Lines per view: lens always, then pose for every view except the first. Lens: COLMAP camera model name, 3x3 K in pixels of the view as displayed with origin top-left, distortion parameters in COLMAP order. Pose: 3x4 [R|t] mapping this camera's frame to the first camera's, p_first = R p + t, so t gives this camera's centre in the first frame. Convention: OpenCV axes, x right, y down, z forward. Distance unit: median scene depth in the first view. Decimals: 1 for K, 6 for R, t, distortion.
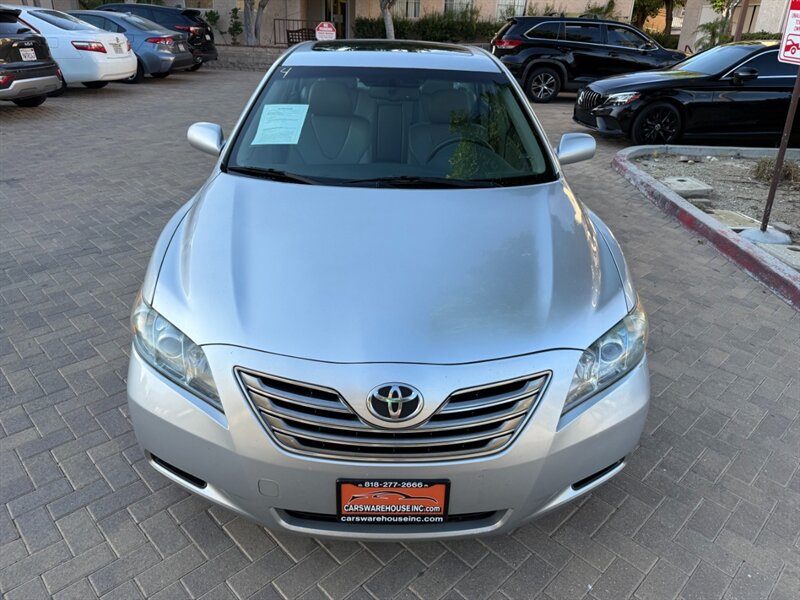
lens RADIAL K [[580.4, 0, 400.0], [0, 580.4, 300.0], [0, 0, 1]] dist [0.006819, -0.018877]
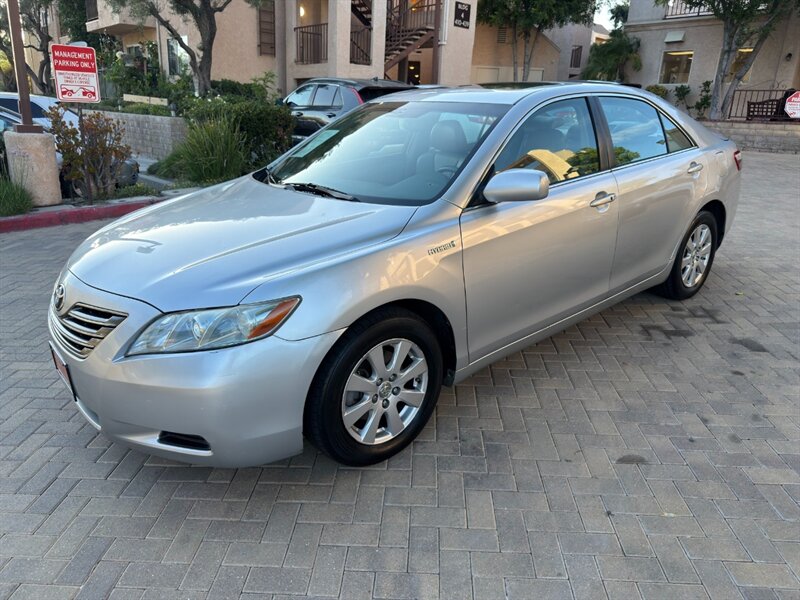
lens RADIAL K [[571.6, 0, 404.1], [0, 571.6, 294.4], [0, 0, 1]] dist [0.001733, -0.008711]
pose [[0.676586, 0.212341, -0.705083, 0.734716], [-0.298002, 0.954564, 0.001515, -0.047142], [0.673369, 0.209091, 0.709123, 0.255956]]
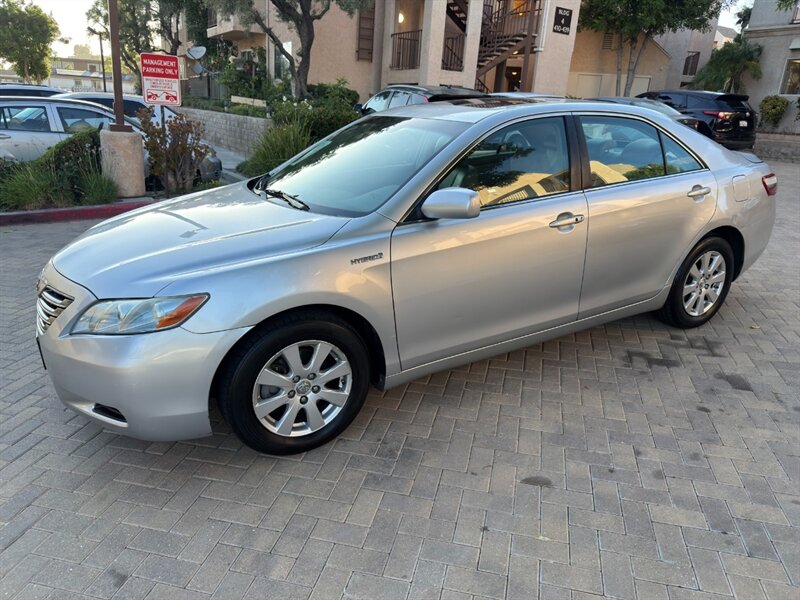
lens RADIAL K [[570.9, 0, 406.2], [0, 570.9, 298.2], [0, 0, 1]] dist [0.000402, -0.001672]
pose [[0.531962, 0.258892, -0.806220, 0.892090], [-0.365147, 0.929176, 0.057443, -0.125446], [0.763992, 0.263831, 0.588820, 0.384170]]
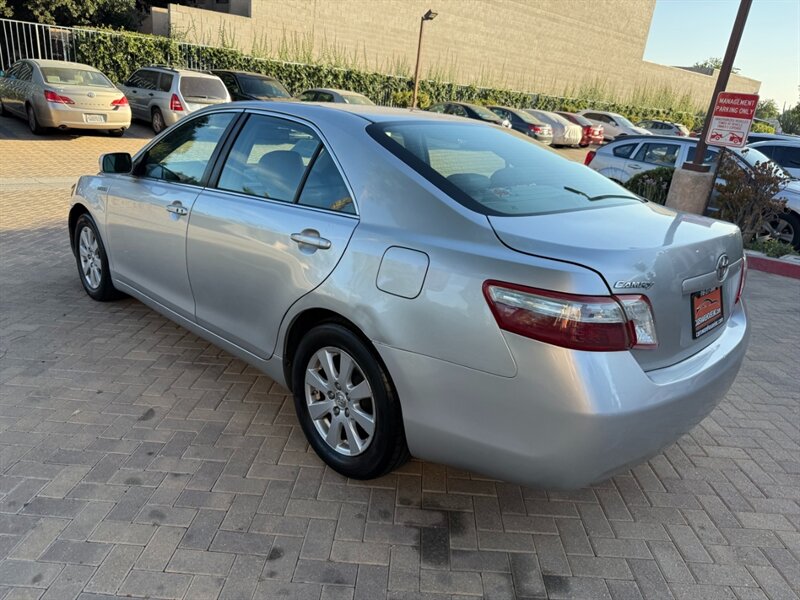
lens RADIAL K [[571.3, 0, 400.0], [0, 571.3, 300.0], [0, 0, 1]] dist [0.003749, -0.012887]
pose [[-0.719939, 0.135689, -0.680644, 0.741765], [-0.379722, 0.743891, 0.549943, -0.627667], [0.580946, 0.654381, -0.484032, 1.455838]]
